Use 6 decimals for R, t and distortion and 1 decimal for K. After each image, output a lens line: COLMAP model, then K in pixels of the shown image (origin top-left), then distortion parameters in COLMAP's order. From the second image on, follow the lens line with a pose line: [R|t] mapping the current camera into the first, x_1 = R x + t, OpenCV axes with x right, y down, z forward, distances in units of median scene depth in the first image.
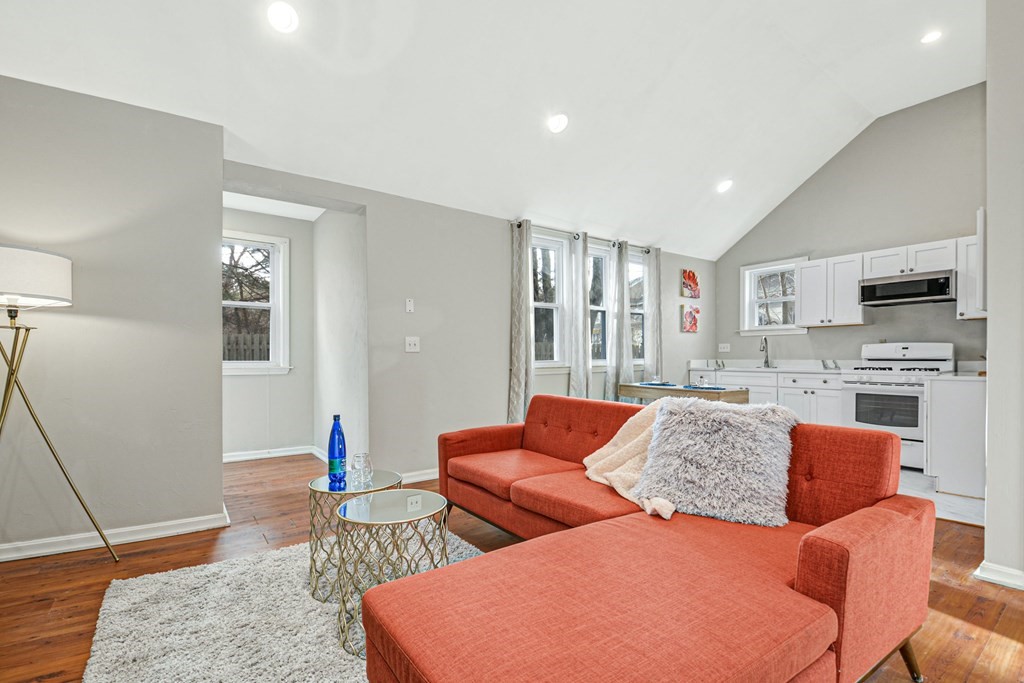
lens RADIAL K [[468.0, 0, 490.5], [0, 468.0, 349.0], [0, 0, 1]] dist [-0.037565, -0.002827]
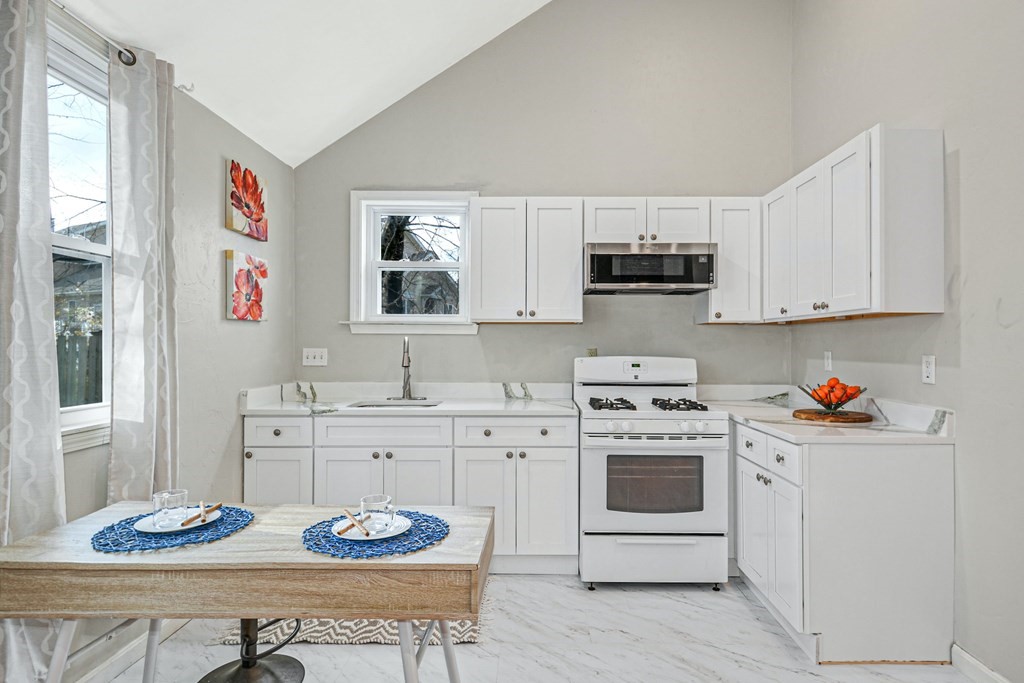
lens RADIAL K [[546.3, 0, 537.5], [0, 546.3, 333.8], [0, 0, 1]] dist [0.010994, -0.008558]
pose [[0.539194, 0.022480, 0.841881, 0.201557], [-0.019213, 0.999712, -0.014390, -0.027841], [-0.841962, -0.008416, 0.539471, 0.641808]]
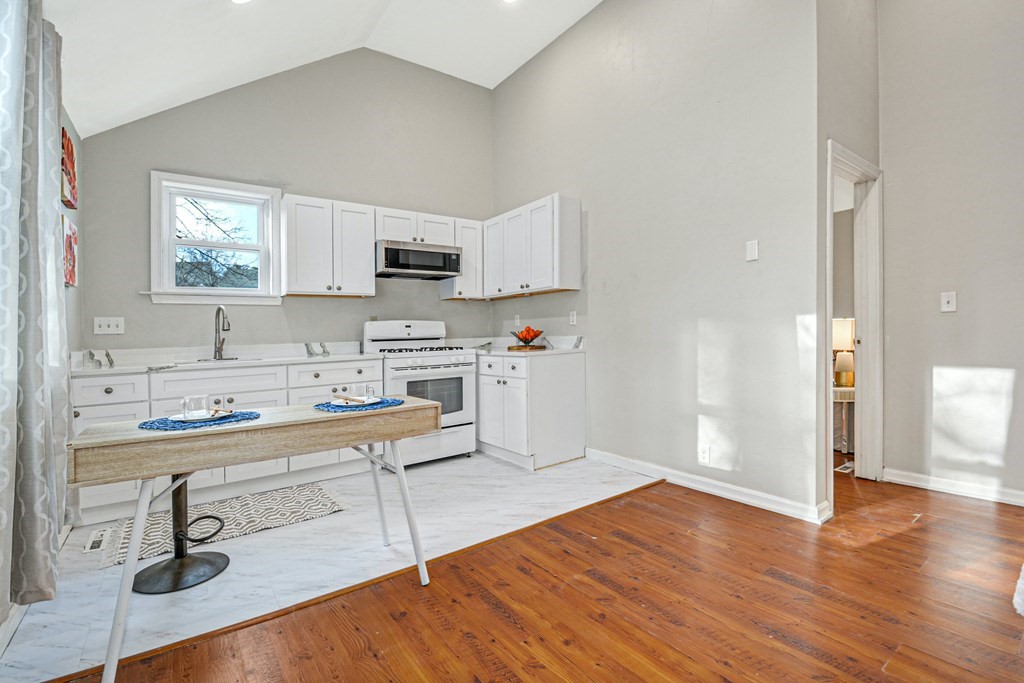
lens RADIAL K [[453.0, 0, 519.8], [0, 453.0, 338.0], [0, 0, 1]] dist [0.014336, -0.010362]
pose [[-0.062930, -0.008103, 0.997985, 0.004360], [0.012559, 0.999881, 0.008910, 0.014578], [-0.997939, 0.013094, -0.062821, 0.750606]]
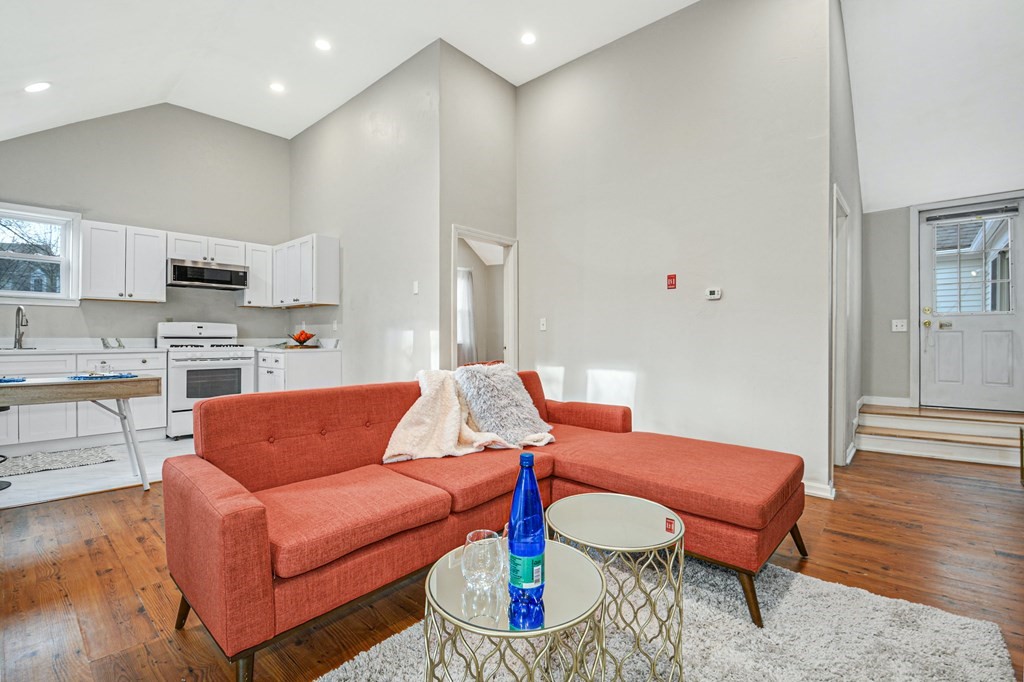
lens RADIAL K [[453.0, 0, 507.3], [0, 453.0, 340.0], [0, 0, 1]] dist [0.014336, -0.010362]
pose [[-0.258641, -0.008184, 0.965939, -0.327823], [-0.018238, 0.999827, 0.003588, 0.010998], [-0.965801, -0.016689, -0.258746, 0.500943]]
